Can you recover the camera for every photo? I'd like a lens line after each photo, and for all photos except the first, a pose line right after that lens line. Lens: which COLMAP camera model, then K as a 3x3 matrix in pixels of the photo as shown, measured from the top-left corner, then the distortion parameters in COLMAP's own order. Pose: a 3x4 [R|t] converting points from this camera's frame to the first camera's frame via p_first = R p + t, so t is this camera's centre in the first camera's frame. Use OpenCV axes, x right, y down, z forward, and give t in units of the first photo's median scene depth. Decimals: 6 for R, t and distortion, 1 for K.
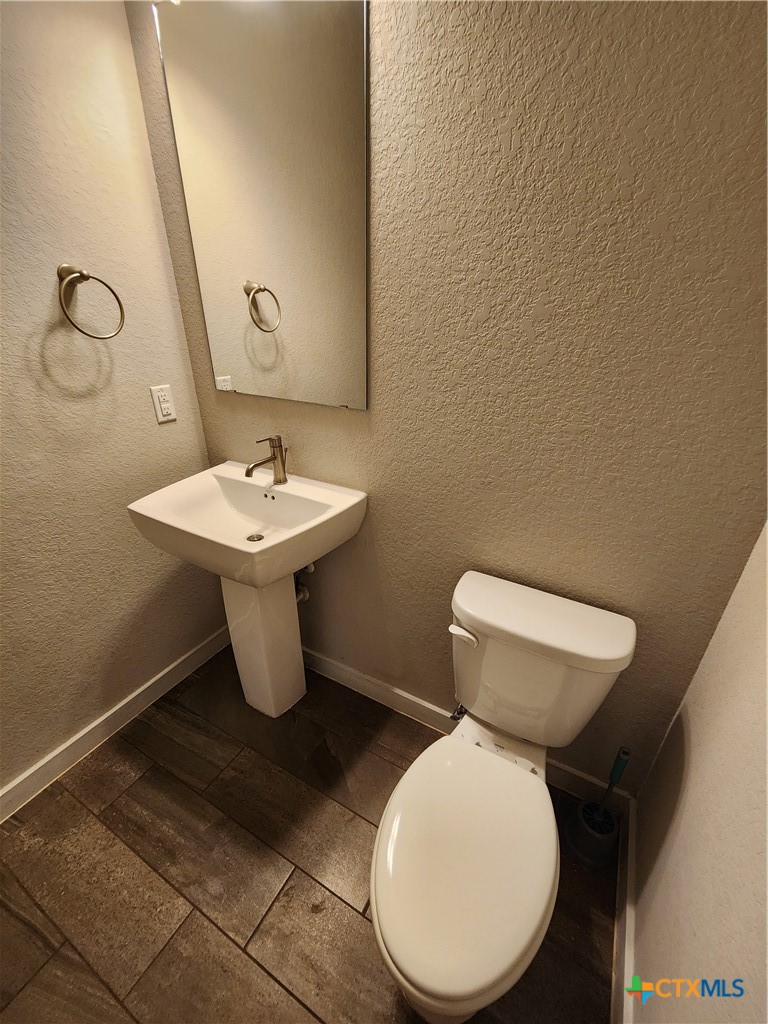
lens RADIAL K [[415.4, 0, 384.0], [0, 415.4, 512.0], [0, 0, 1]] dist [0.000617, -0.000348]
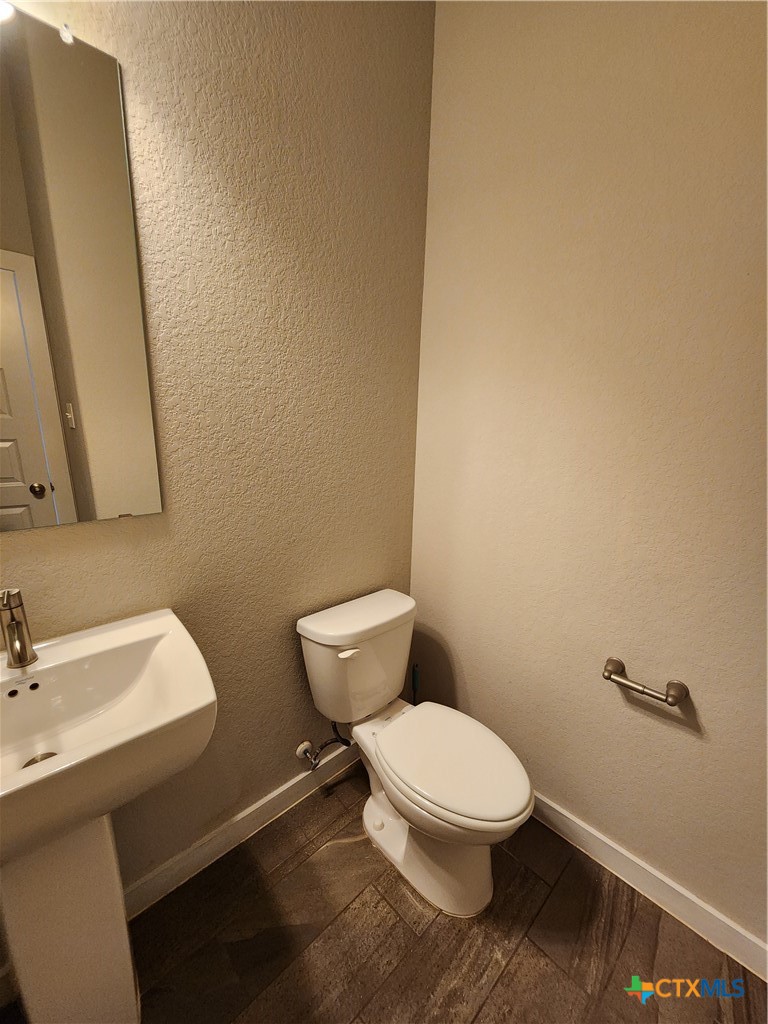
lens RADIAL K [[415.4, 0, 384.0], [0, 415.4, 512.0], [0, 0, 1]] dist [0.000617, -0.000348]
pose [[0.299917, -0.216151, 0.929155, -0.844187], [0.397064, 0.913899, 0.084436, -0.156958], [-0.867404, 0.343611, 0.359919, 0.327309]]
